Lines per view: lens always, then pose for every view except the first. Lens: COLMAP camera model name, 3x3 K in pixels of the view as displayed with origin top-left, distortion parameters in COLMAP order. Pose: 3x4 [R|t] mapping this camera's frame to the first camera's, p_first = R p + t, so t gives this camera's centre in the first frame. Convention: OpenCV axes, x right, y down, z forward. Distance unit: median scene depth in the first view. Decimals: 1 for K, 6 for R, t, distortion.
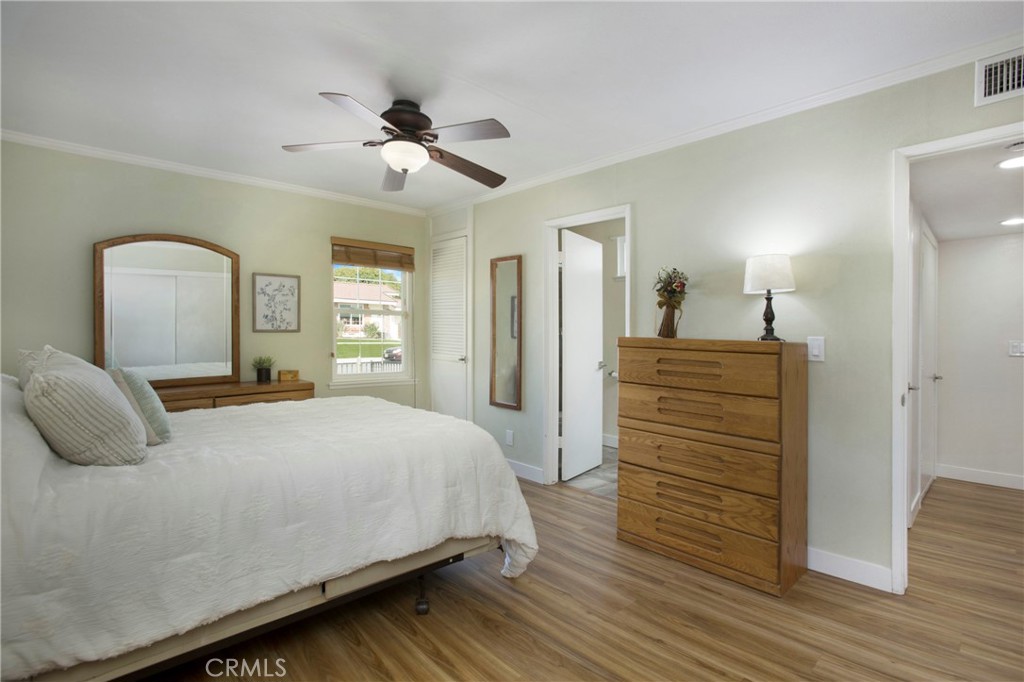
lens RADIAL K [[491.1, 0, 523.2], [0, 491.1, 342.4], [0, 0, 1]] dist [0.000586, 0.000120]
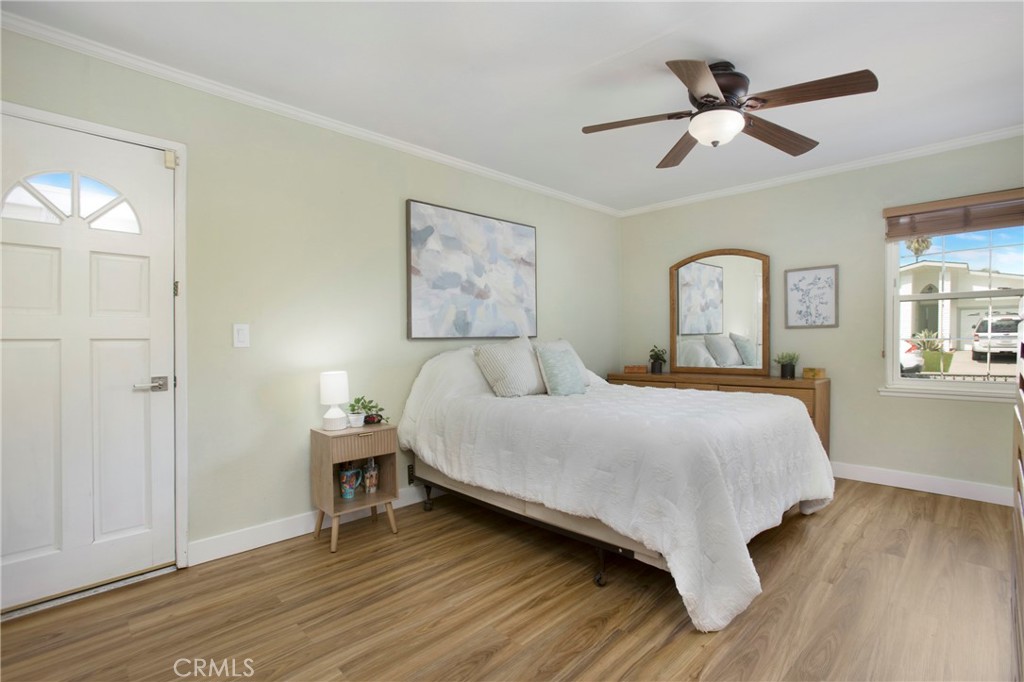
lens RADIAL K [[491.1, 0, 523.2], [0, 491.1, 342.4], [0, 0, 1]] dist [0.000586, 0.000120]
pose [[0.061114, -0.004577, -0.998120, 0.433782], [-0.012674, 0.999905, -0.005361, 0.020372], [0.998050, 0.012978, 0.061050, 0.394307]]
